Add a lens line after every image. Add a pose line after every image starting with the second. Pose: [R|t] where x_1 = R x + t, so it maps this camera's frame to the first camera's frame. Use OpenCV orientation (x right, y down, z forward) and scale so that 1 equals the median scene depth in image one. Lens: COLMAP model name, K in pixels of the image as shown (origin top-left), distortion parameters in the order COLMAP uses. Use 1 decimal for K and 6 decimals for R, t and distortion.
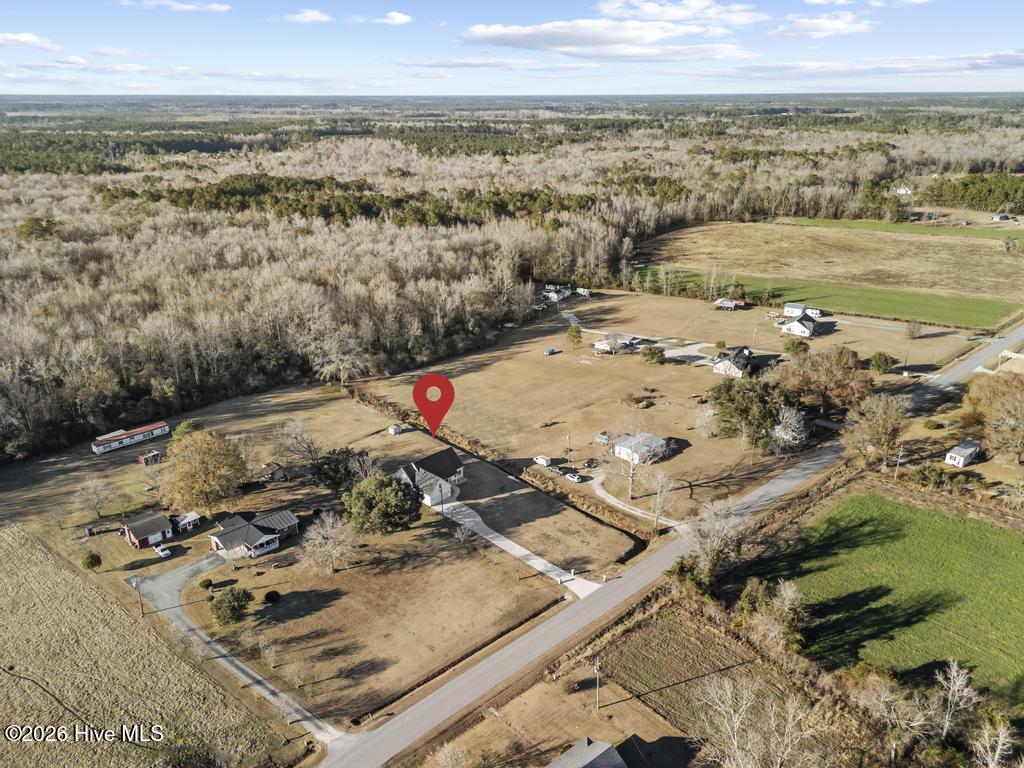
lens RADIAL K [[736.4, 0, 512.7], [0, 736.4, 421.4], [0, 0, 1]] dist [0.089162, -0.088235]
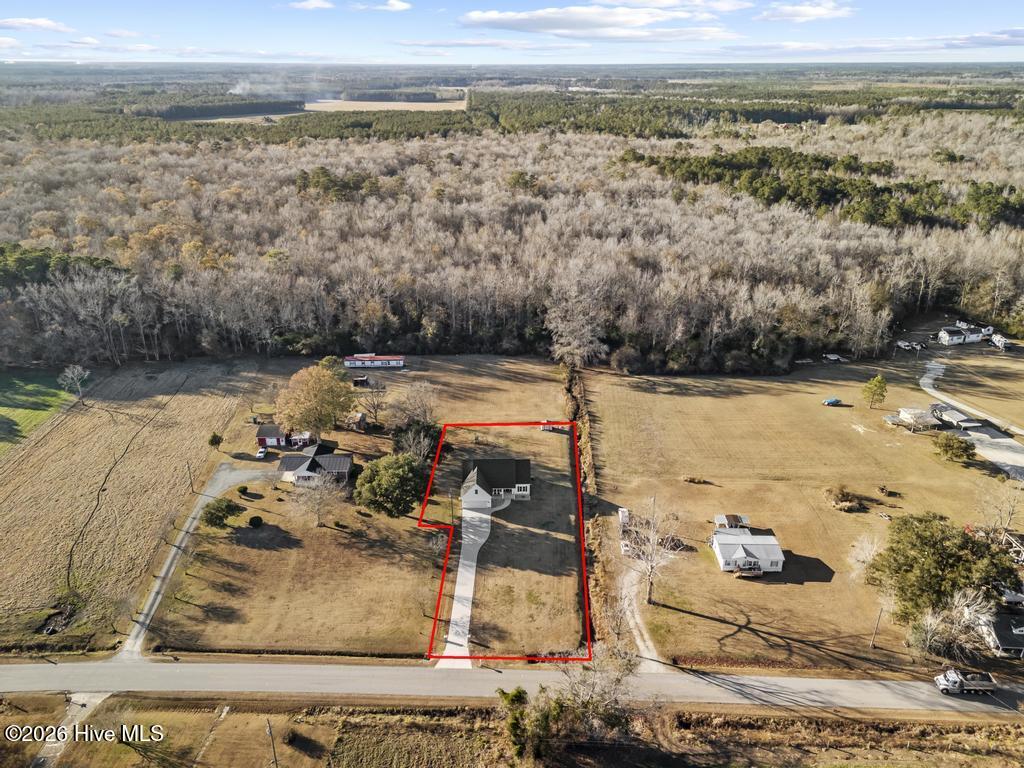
lens RADIAL K [[742.6, 0, 515.9], [0, 742.6, 403.2], [0, 0, 1]] dist [0.051078, -0.004050]
pose [[0.714088, 0.297256, -0.633812, 0.521432], [-0.288463, 0.949879, 0.120492, -0.153442], [0.637862, 0.096790, 0.764044, 0.314047]]
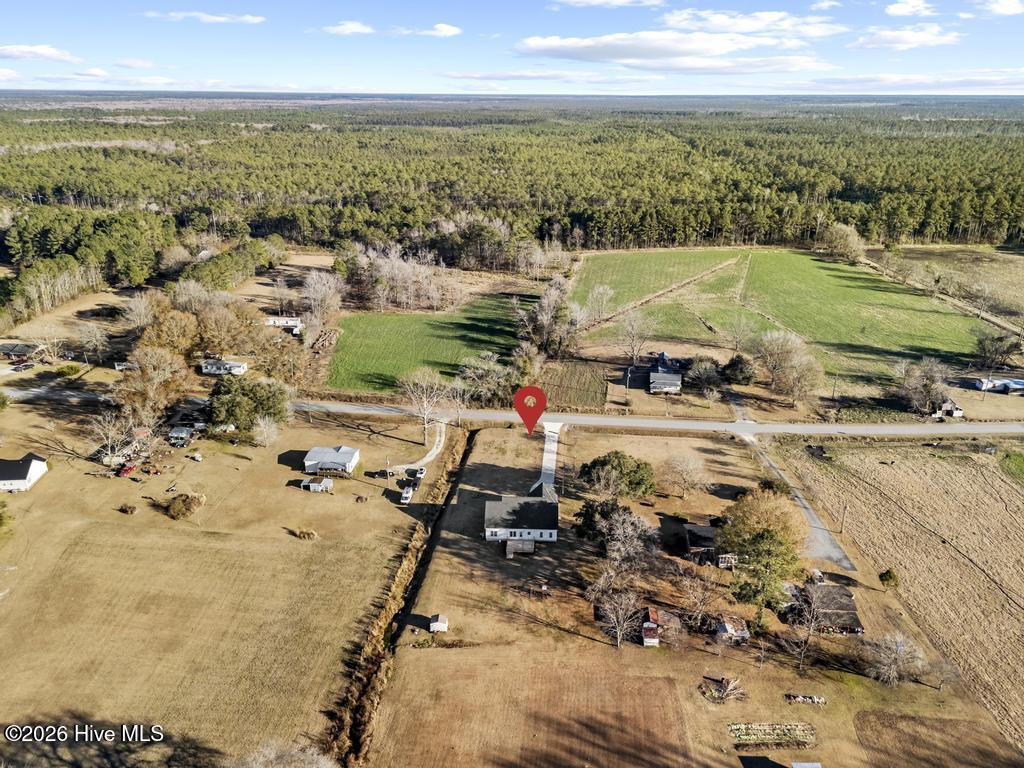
lens RADIAL K [[761.0, 0, 516.7], [0, 761.0, 387.1], [0, 0, 1]] dist [0.070648, -0.050515]
pose [[-0.662034, -0.270847, 0.698822, -0.776294], [0.304177, 0.755072, 0.580812, -0.639581], [-0.684972, 0.597083, -0.417498, 1.419314]]
